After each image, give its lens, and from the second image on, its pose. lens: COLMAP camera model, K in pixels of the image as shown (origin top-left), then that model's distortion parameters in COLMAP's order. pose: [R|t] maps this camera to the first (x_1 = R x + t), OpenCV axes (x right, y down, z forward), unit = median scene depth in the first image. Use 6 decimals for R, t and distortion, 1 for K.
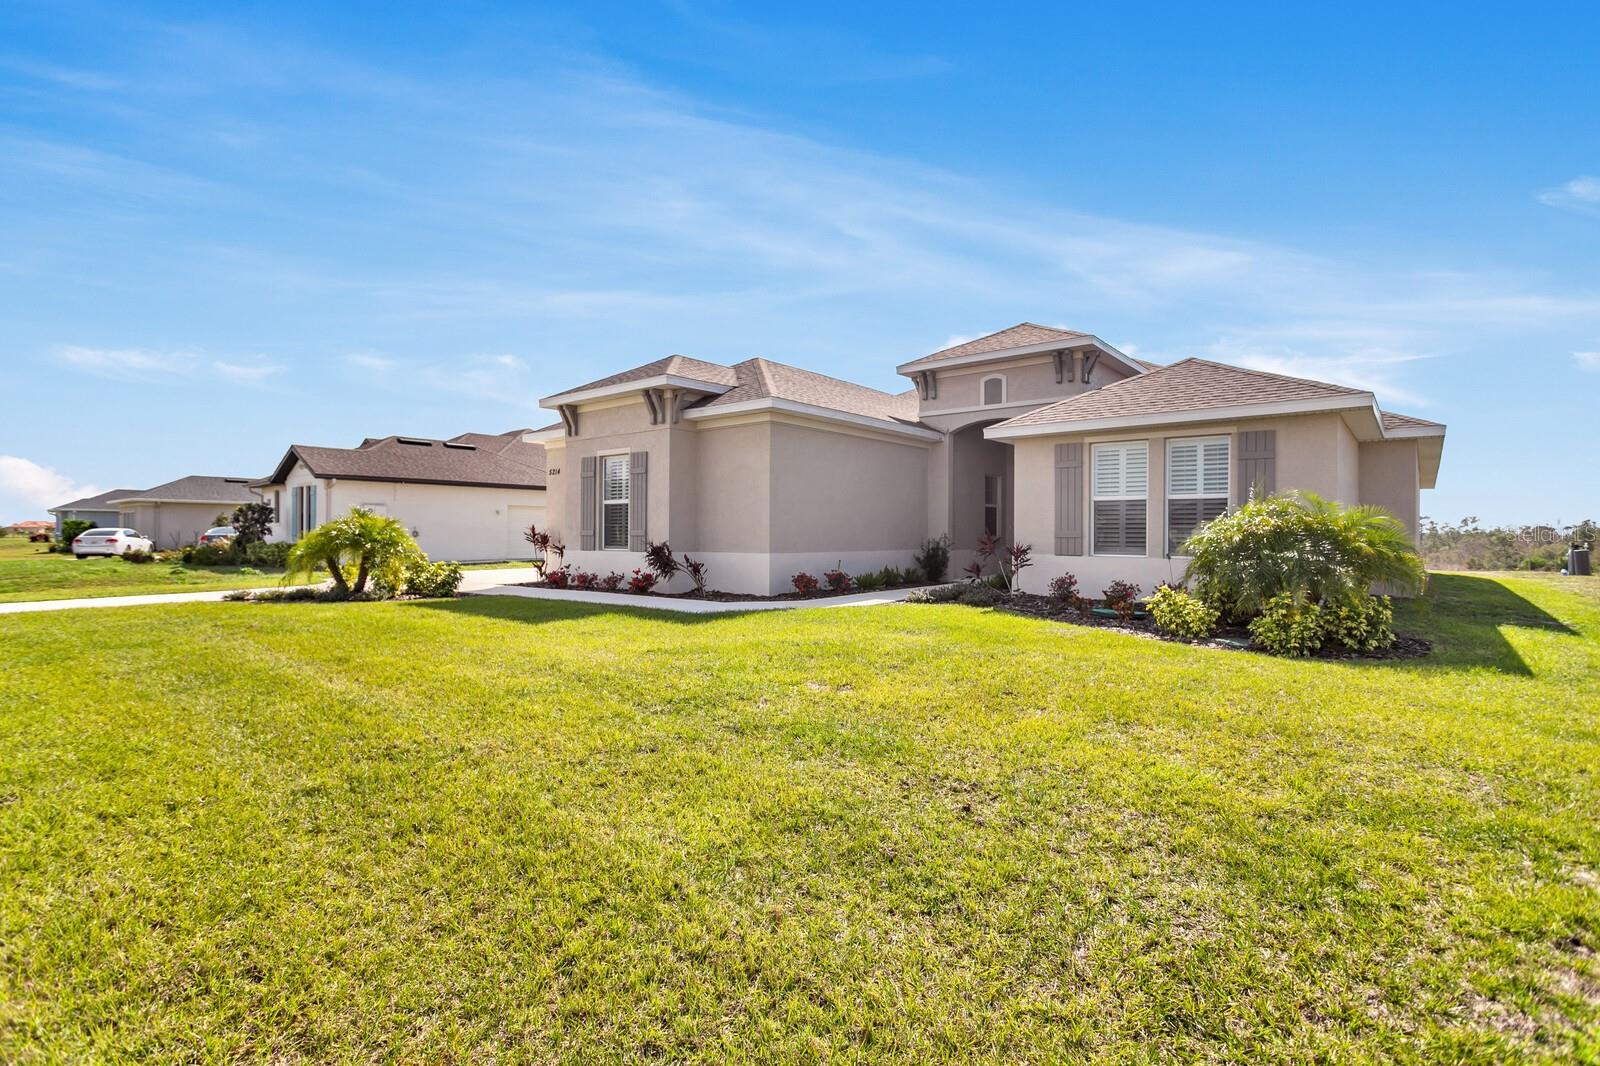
lens RADIAL K [[765.1, 0, 793.6], [0, 765.1, 535.5], [0, 0, 1]] dist [-0.002532, 0.001065]
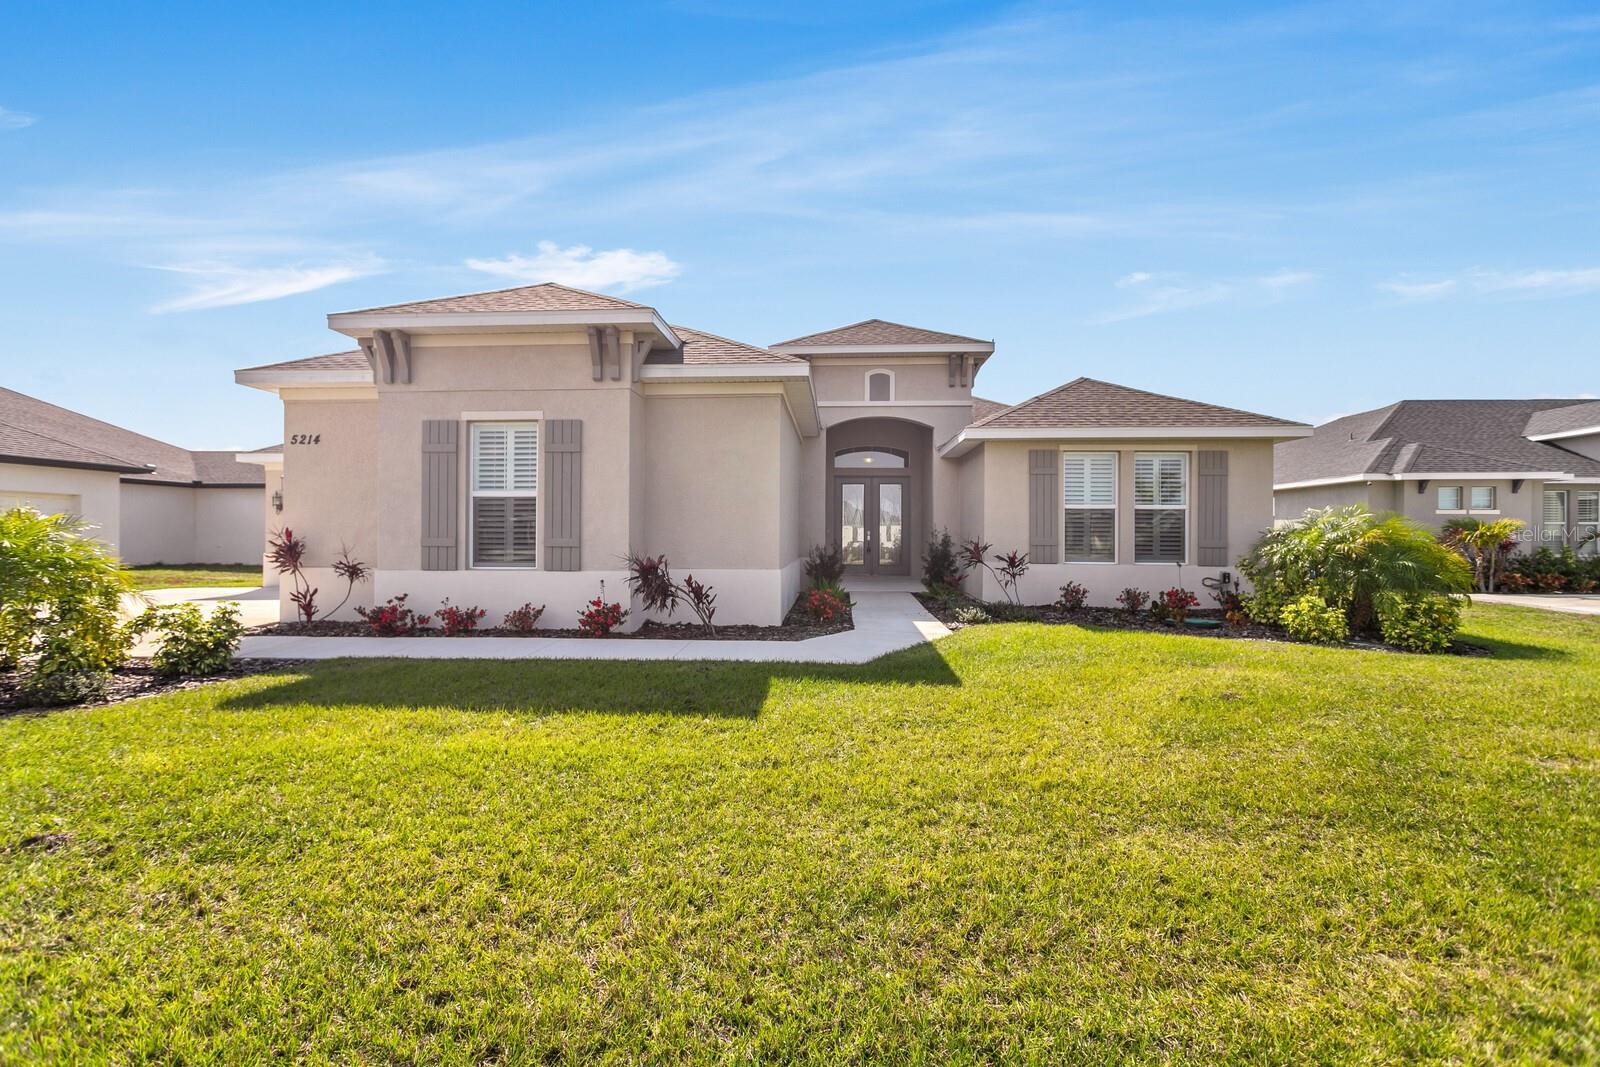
lens RADIAL K [[765.1, 0, 793.6], [0, 765.1, 536.0], [0, 0, 1]] dist [-0.002532, 0.001065]
pose [[0.799648, -0.003102, 0.600461, -0.441348], [0.000684, 0.999991, 0.004255, -0.011929], [-0.600468, -0.002992, 0.799643, 0.358913]]
